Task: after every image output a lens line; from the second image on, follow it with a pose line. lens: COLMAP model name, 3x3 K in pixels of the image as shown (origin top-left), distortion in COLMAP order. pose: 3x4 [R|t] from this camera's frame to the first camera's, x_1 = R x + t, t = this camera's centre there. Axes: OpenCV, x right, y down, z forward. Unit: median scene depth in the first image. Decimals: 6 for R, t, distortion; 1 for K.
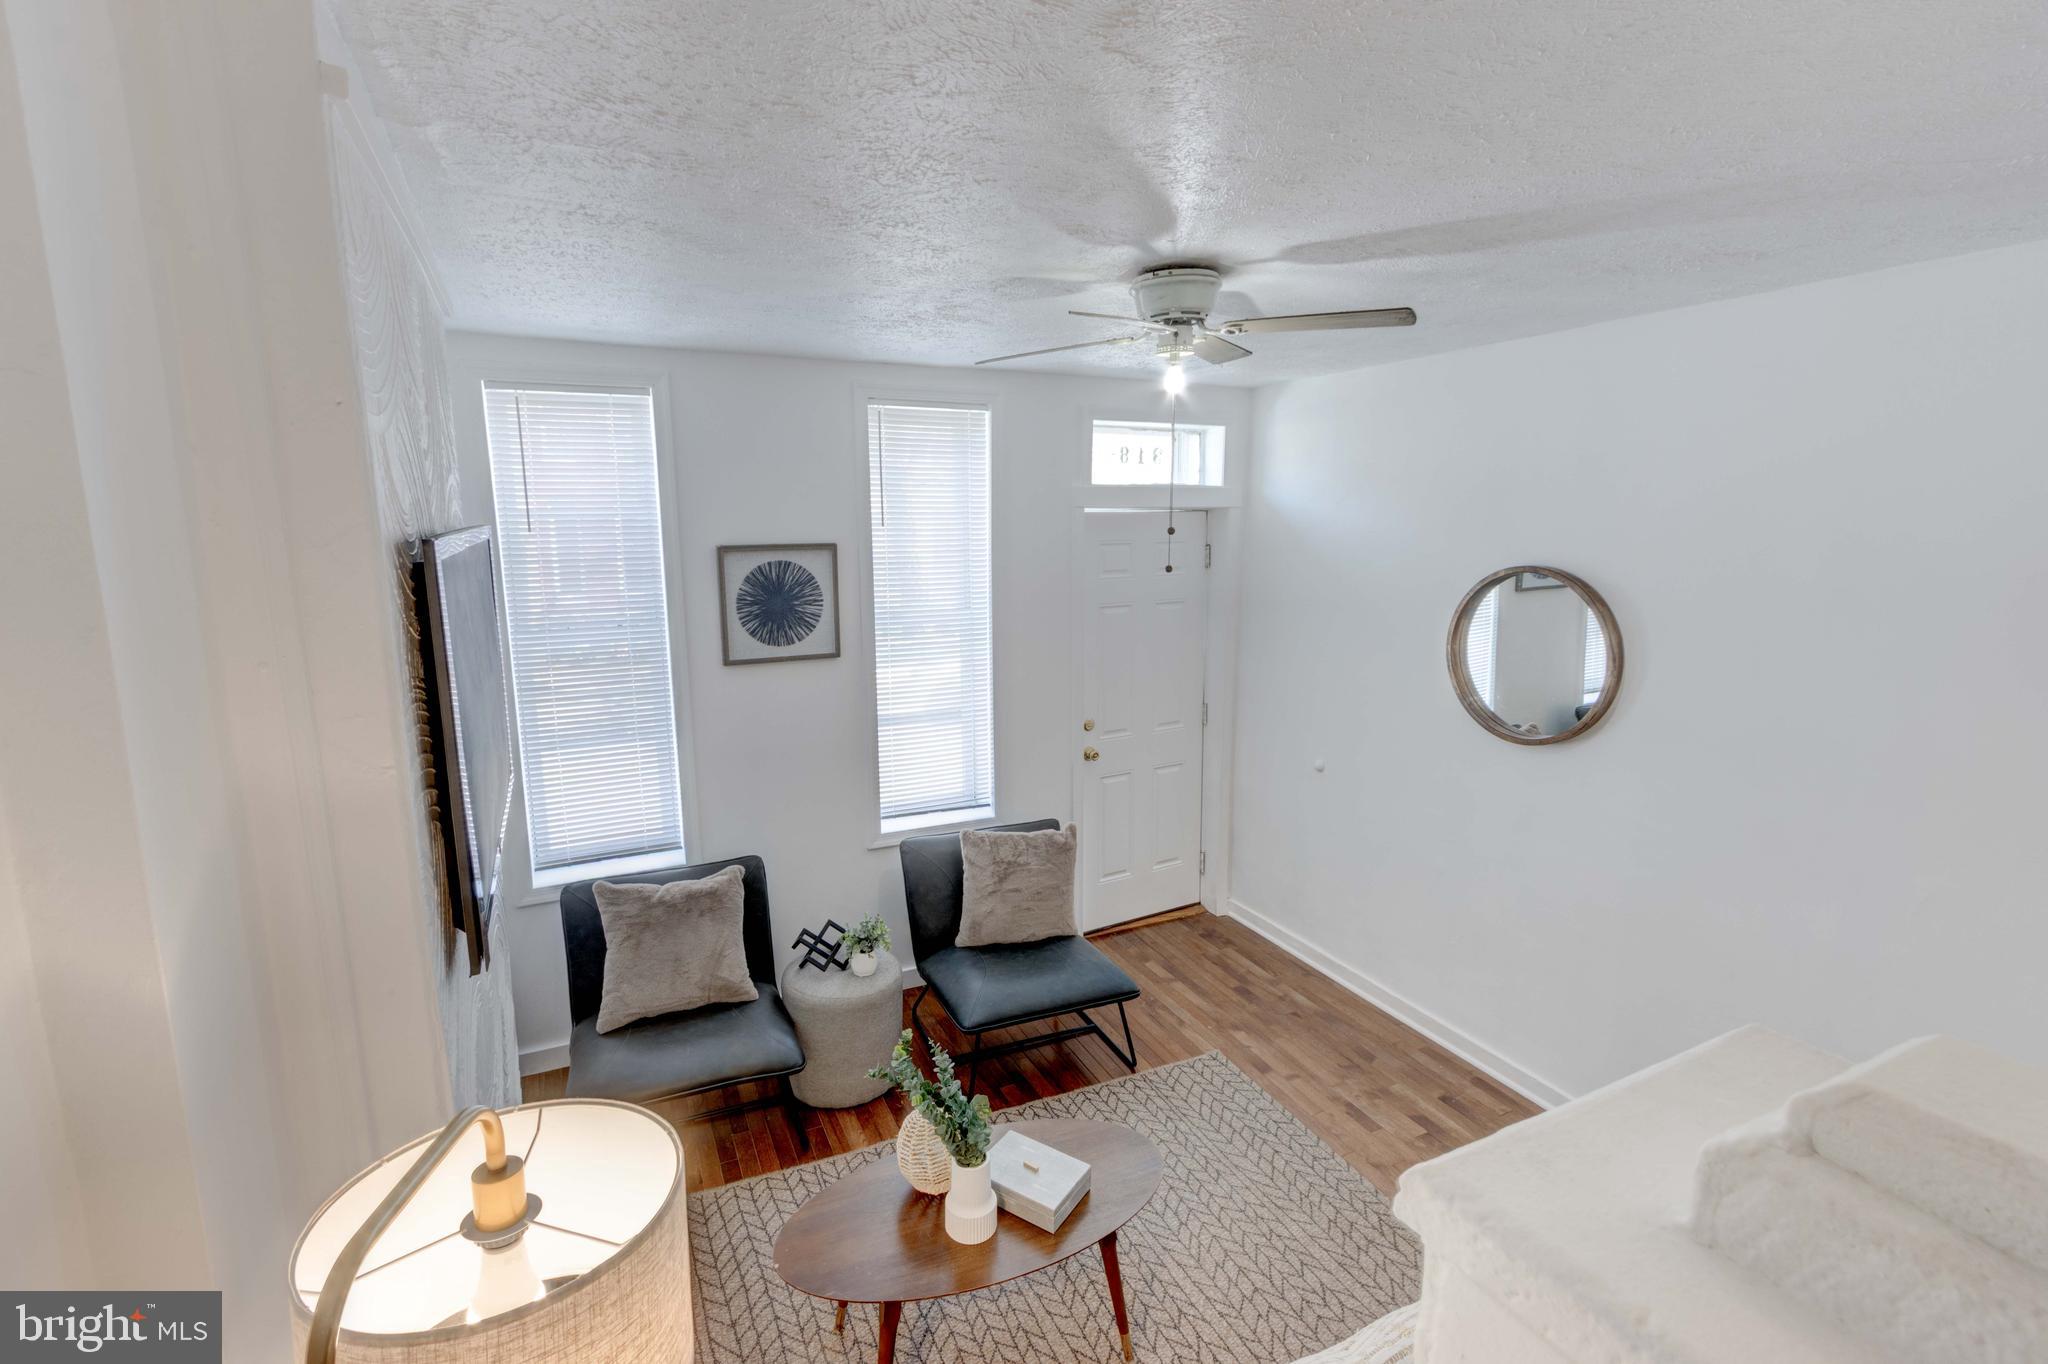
lens RADIAL K [[940.8, 0, 1010.0], [0, 940.8, 673.4], [0, 0, 1]] dist [0.002611, -0.000565]
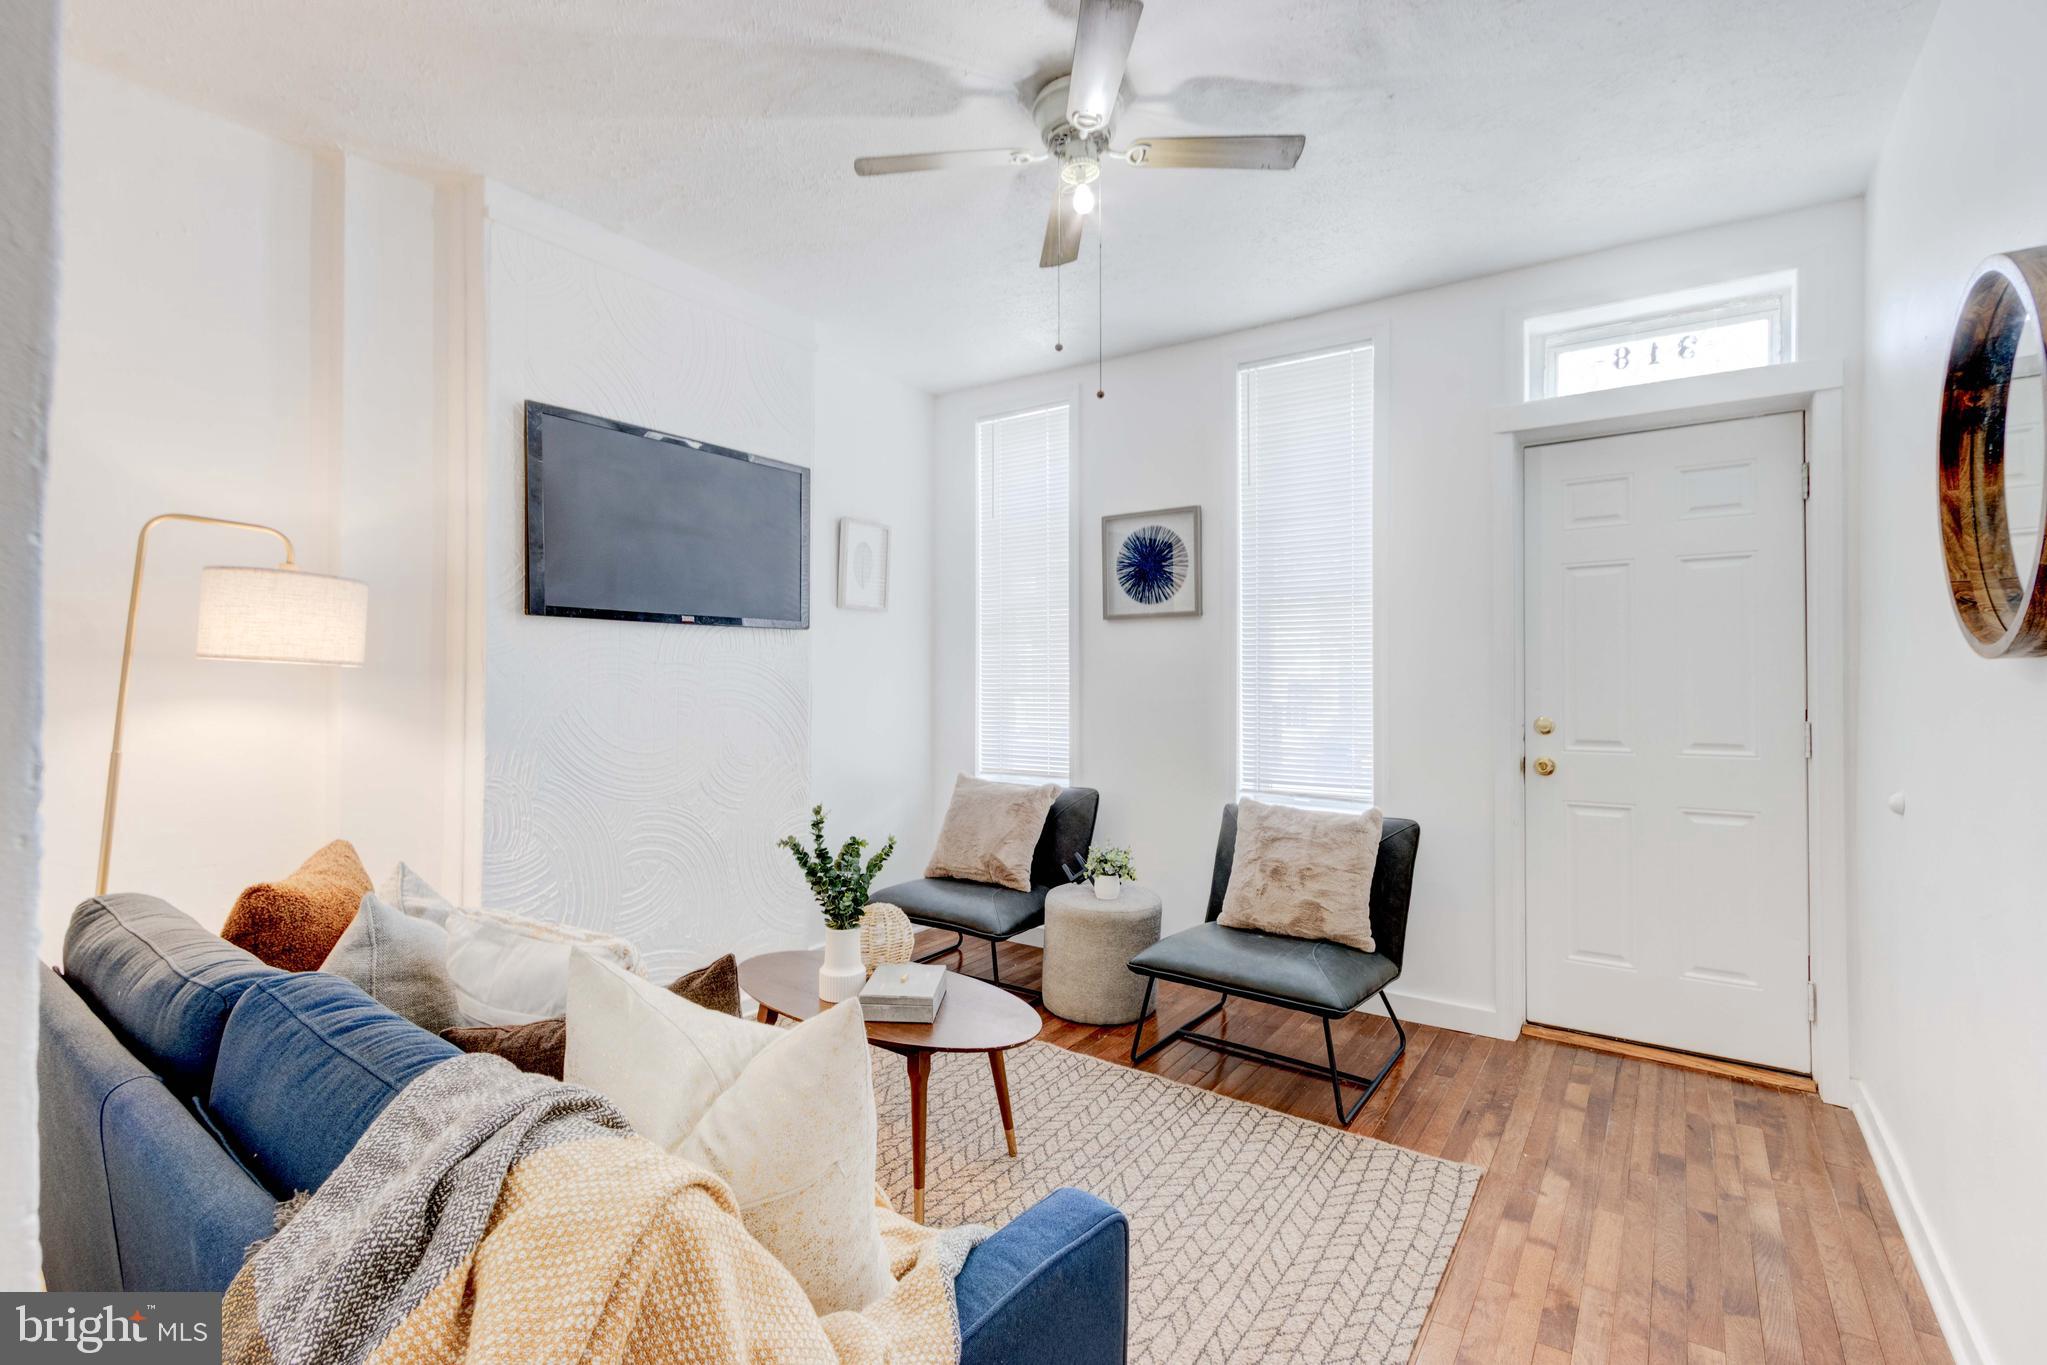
lens RADIAL K [[940.3, 0, 1009.5], [0, 940.3, 673.9], [0, 0, 1]] dist [0.002611, -0.000565]
pose [[0.486416, -0.003690, -0.873720, 0.639383], [-0.155376, 0.983687, -0.090655, 0.177602], [0.859801, 0.179851, 0.477908, 0.354956]]
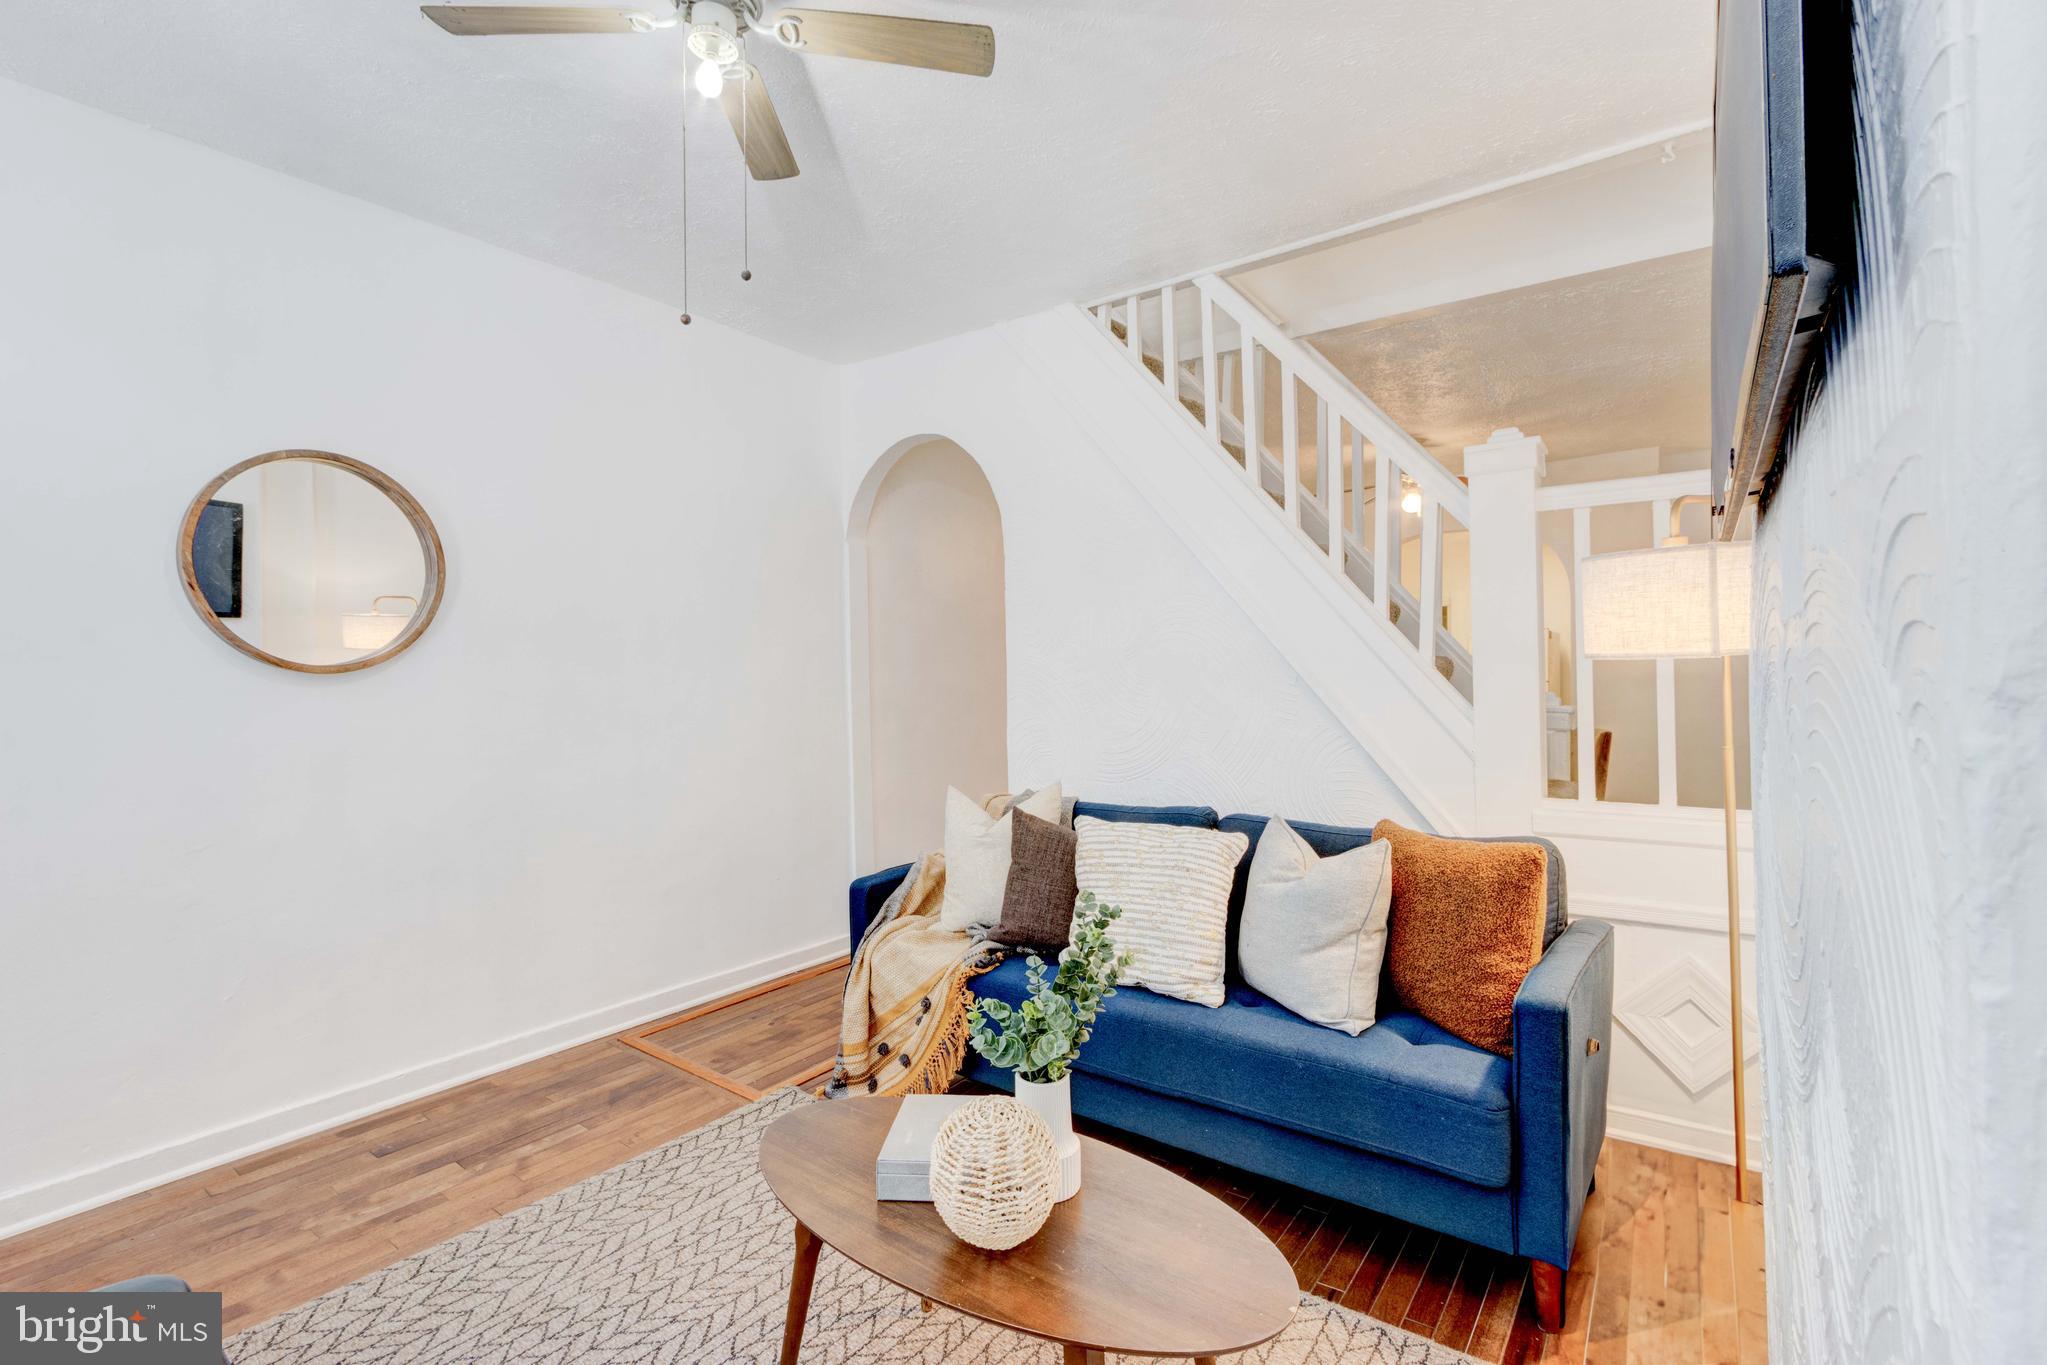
lens RADIAL K [[940.3, 0, 1009.5], [0, 940.3, 673.9], [0, 0, 1]] dist [0.002611, -0.000565]
pose [[-0.483598, 0.008583, 0.875248, -0.401315], [0.163282, 0.983284, 0.080575, 0.095019], [-0.859926, 0.181879, -0.476915, 0.802265]]
